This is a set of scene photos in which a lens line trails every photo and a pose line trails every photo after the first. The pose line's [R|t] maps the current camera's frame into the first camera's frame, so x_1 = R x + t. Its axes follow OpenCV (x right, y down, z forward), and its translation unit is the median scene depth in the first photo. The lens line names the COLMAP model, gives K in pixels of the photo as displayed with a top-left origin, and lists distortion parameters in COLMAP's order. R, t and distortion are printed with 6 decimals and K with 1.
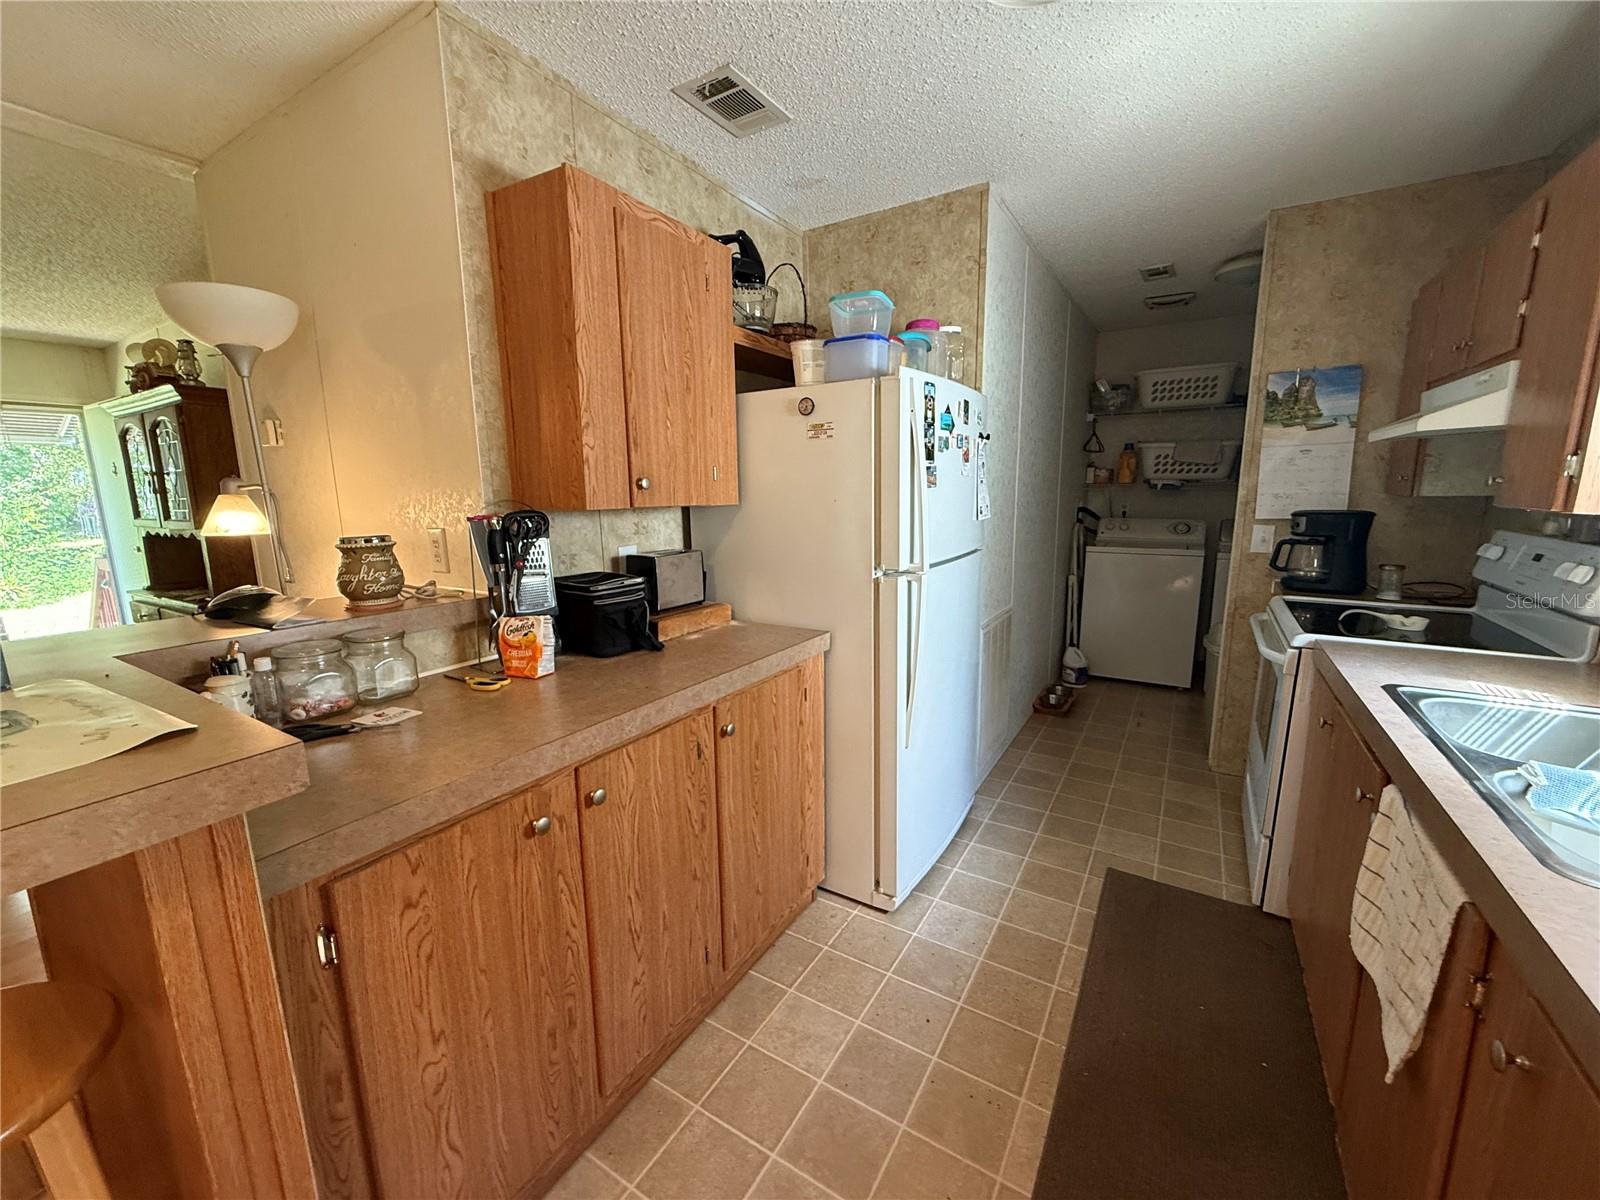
lens RADIAL K [[637.4, 0, 799.4], [0, 637.4, 600.0], [0, 0, 1]] dist [-0.000022, -0.000030]
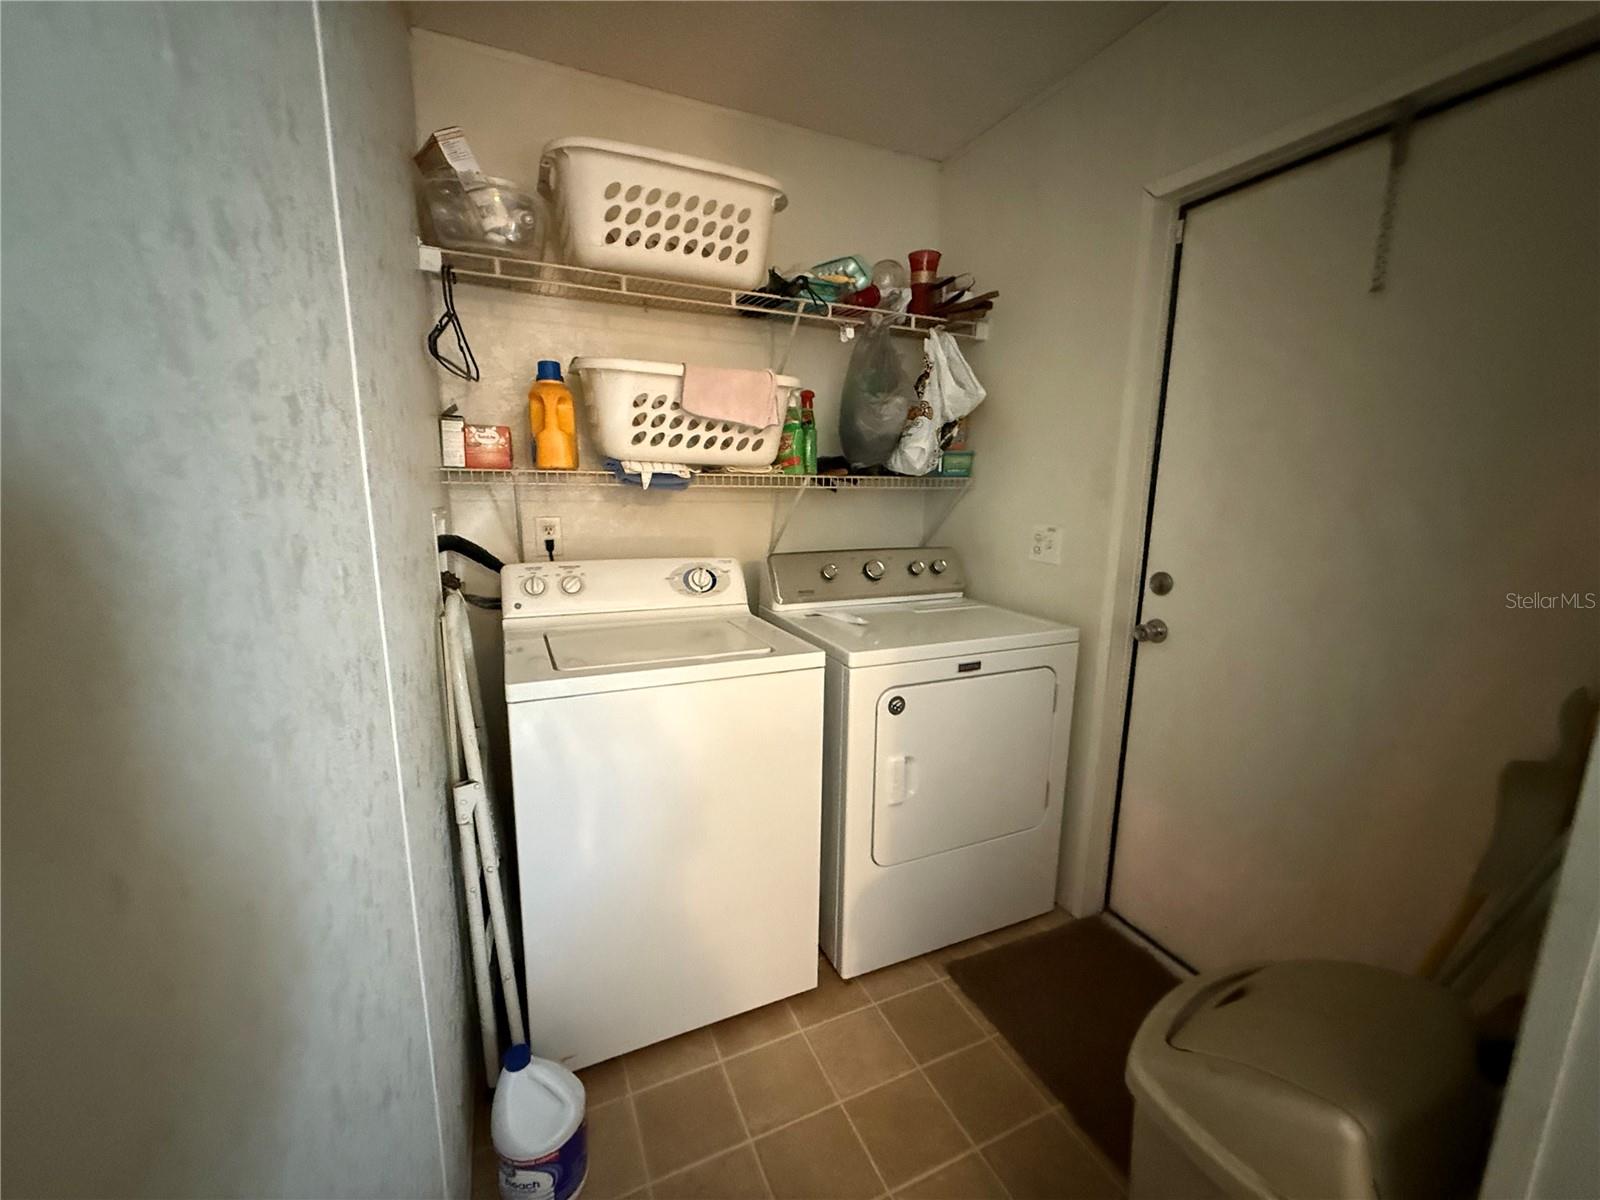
lens RADIAL K [[637.4, 0, 795.9], [0, 637.4, 601.4], [0, 0, 1]] dist [-0.000022, -0.000030]
pose [[0.554295, -0.128314, 0.822370, 0.469241], [0.126897, 0.989523, 0.068863, -0.196719], [-0.822590, 0.066186, 0.564770, 1.168459]]
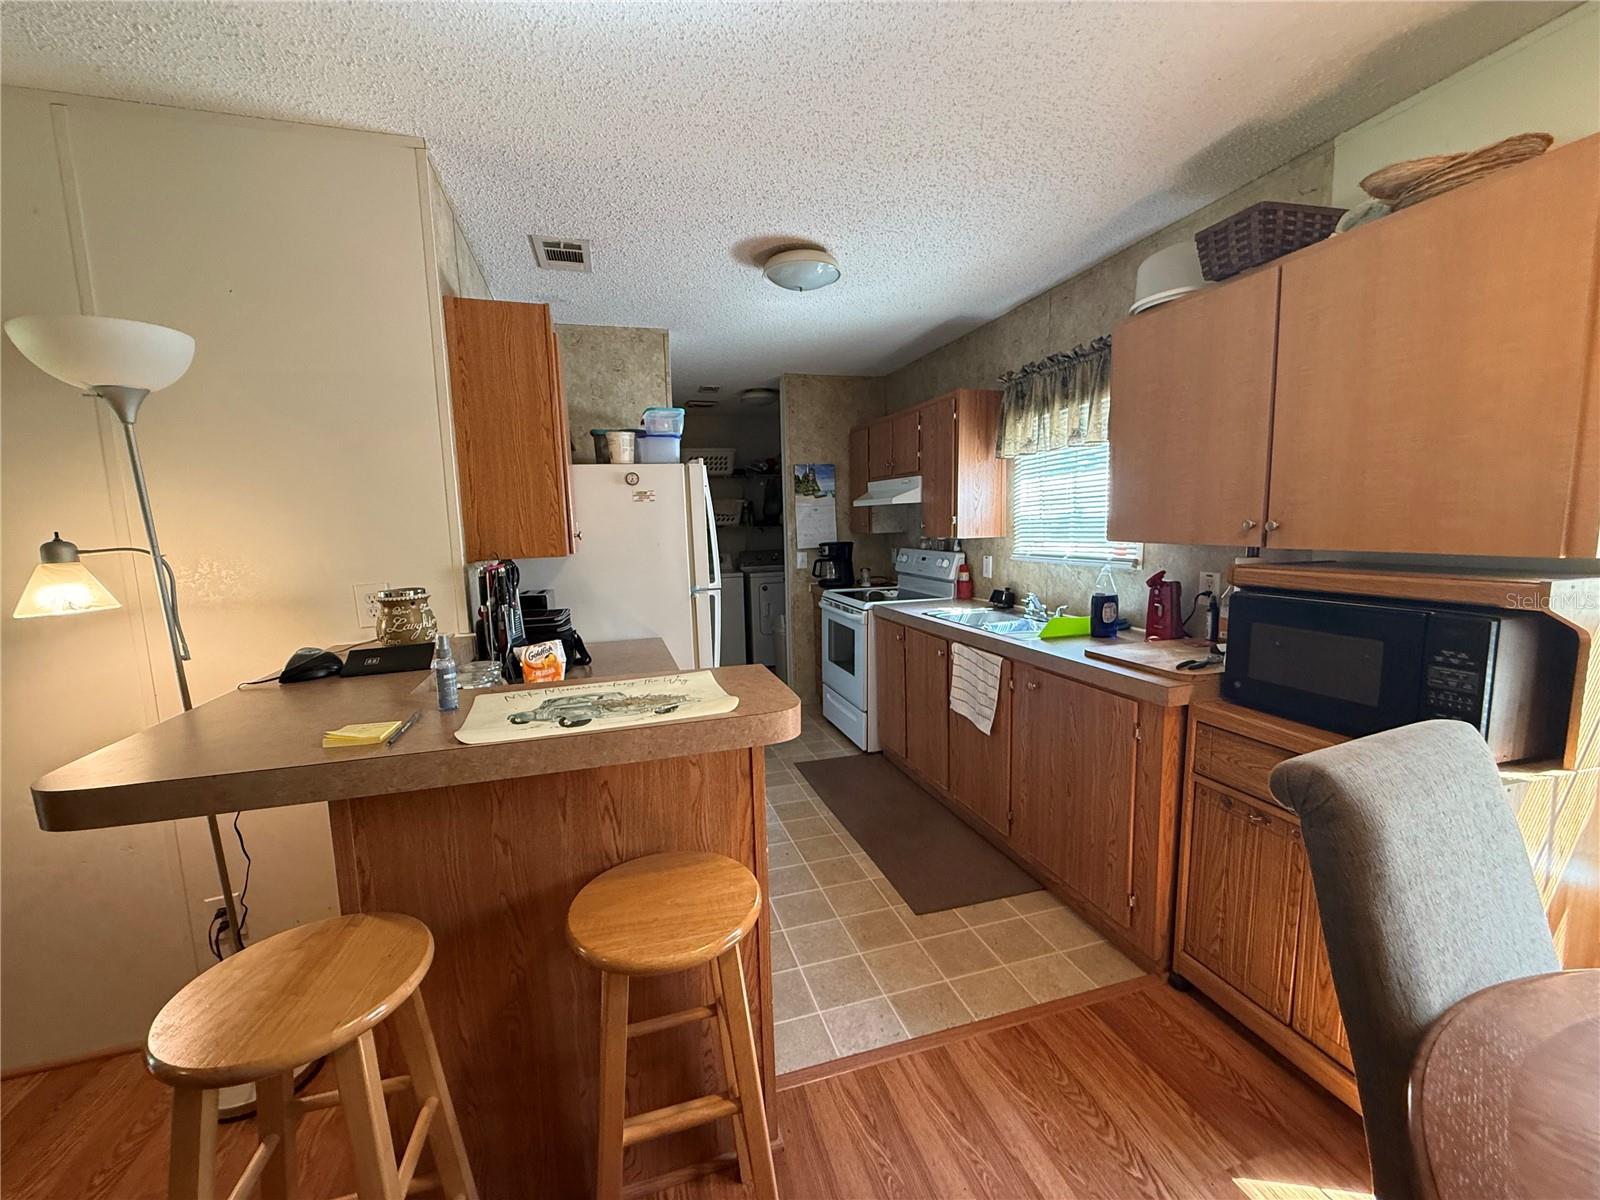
lens RADIAL K [[637.4, 0, 792.0], [0, 637.4, 600.9], [0, 0, 1]] dist [-0.000022, -0.000030]
pose [[0.669627, -0.099256, 0.736035, -0.566102], [0.148901, 0.988850, -0.002118, 0.011165], [-0.727618, 0.111014, 0.676940, -0.119619]]
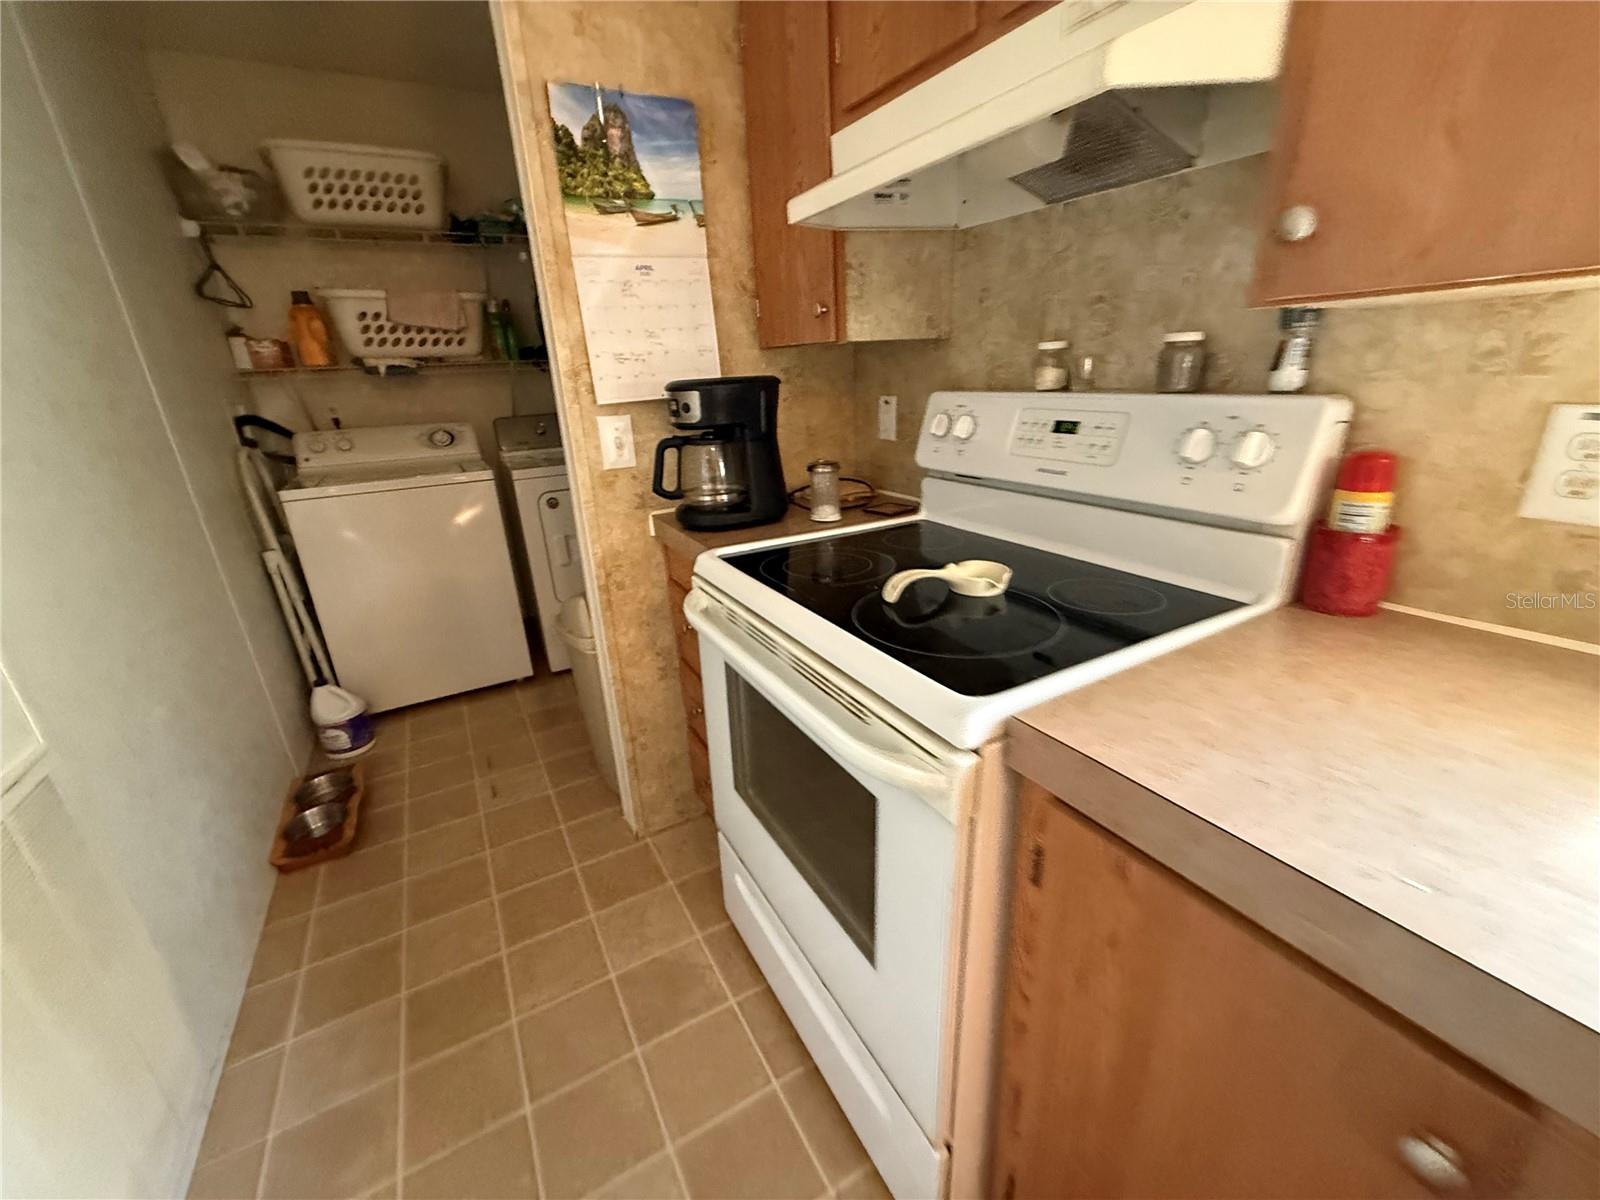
lens RADIAL K [[637.4, 0, 797.1], [0, 637.4, 600.3], [0, 0, 1]] dist [-0.000022, -0.000030]
pose [[0.479742, -0.306908, 0.821982, 0.323735], [0.193103, 0.950791, 0.242299, -0.071725], [-0.855896, 0.042486, 0.515399, 0.613853]]
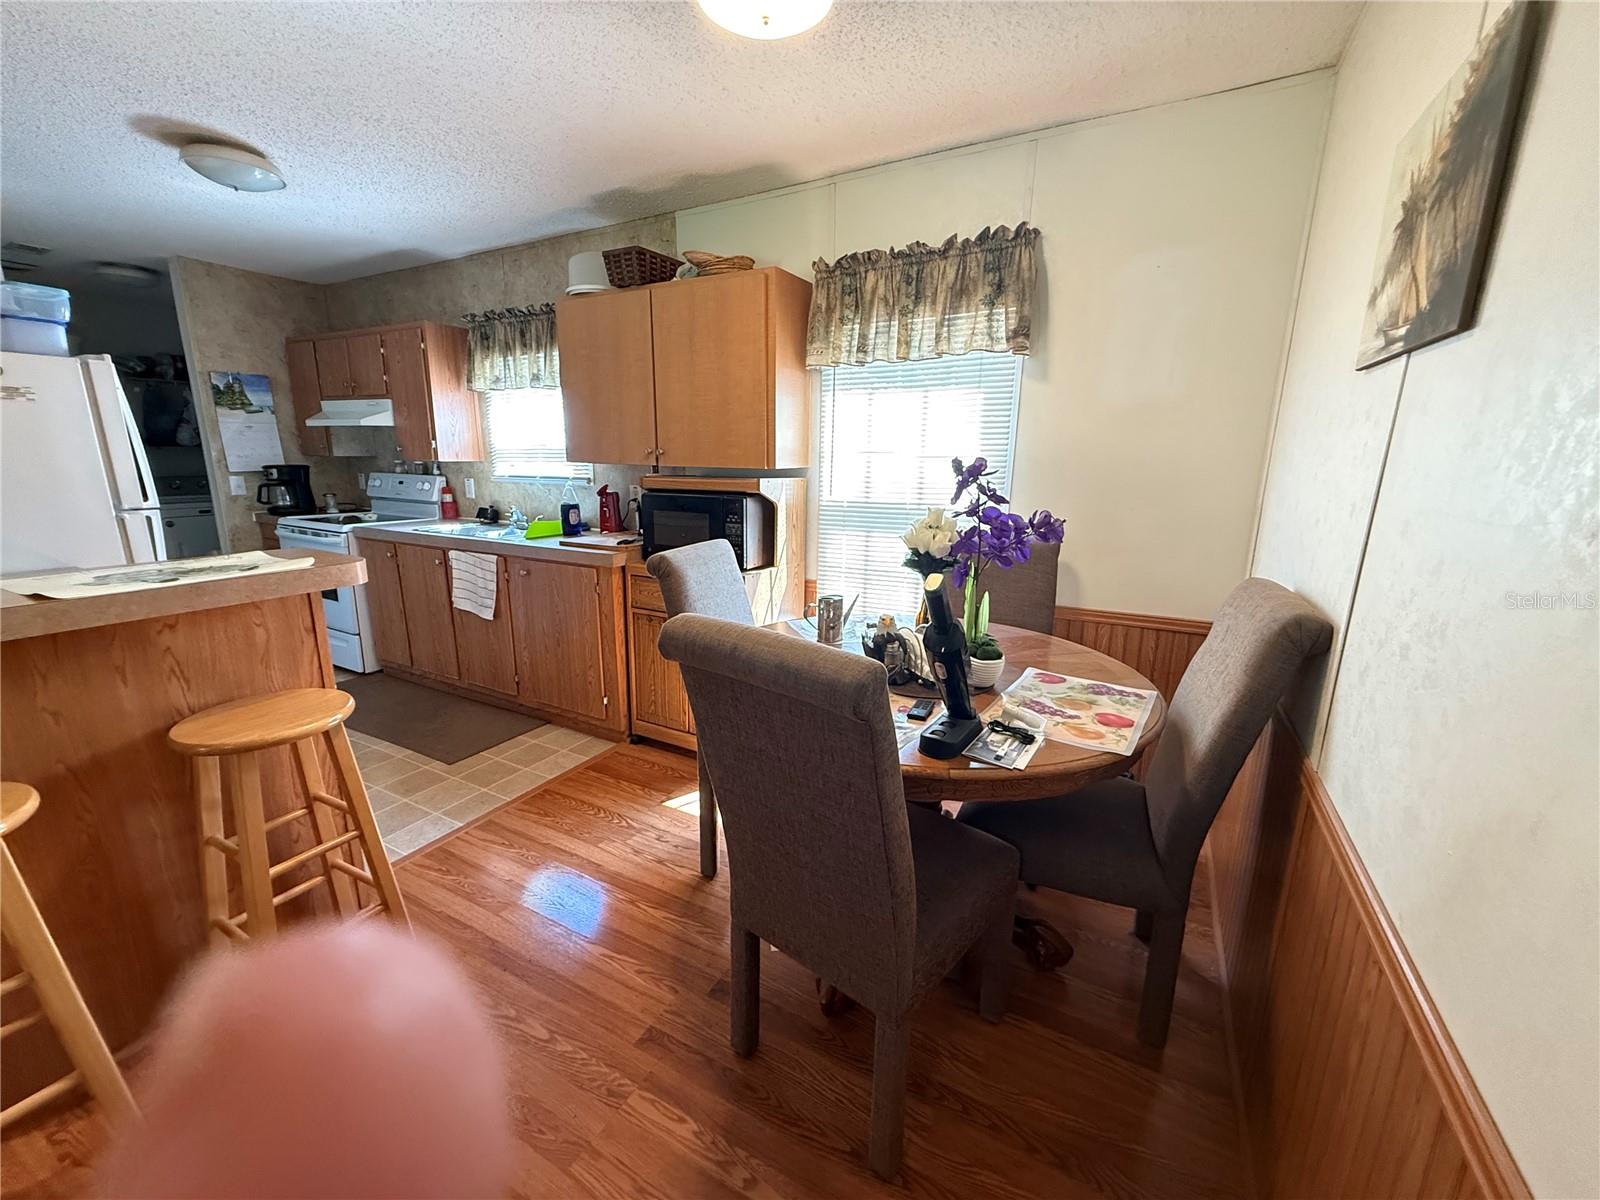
lens RADIAL K [[637.4, 0, 799.6], [0, 637.4, 599.0], [0, 0, 1]] dist [-0.000022, -0.000030]
pose [[-0.057565, -0.210898, 0.975812, -0.868170], [0.163079, 0.962317, 0.217602, 0.049600], [-0.984932, 0.171660, -0.021003, -0.211087]]
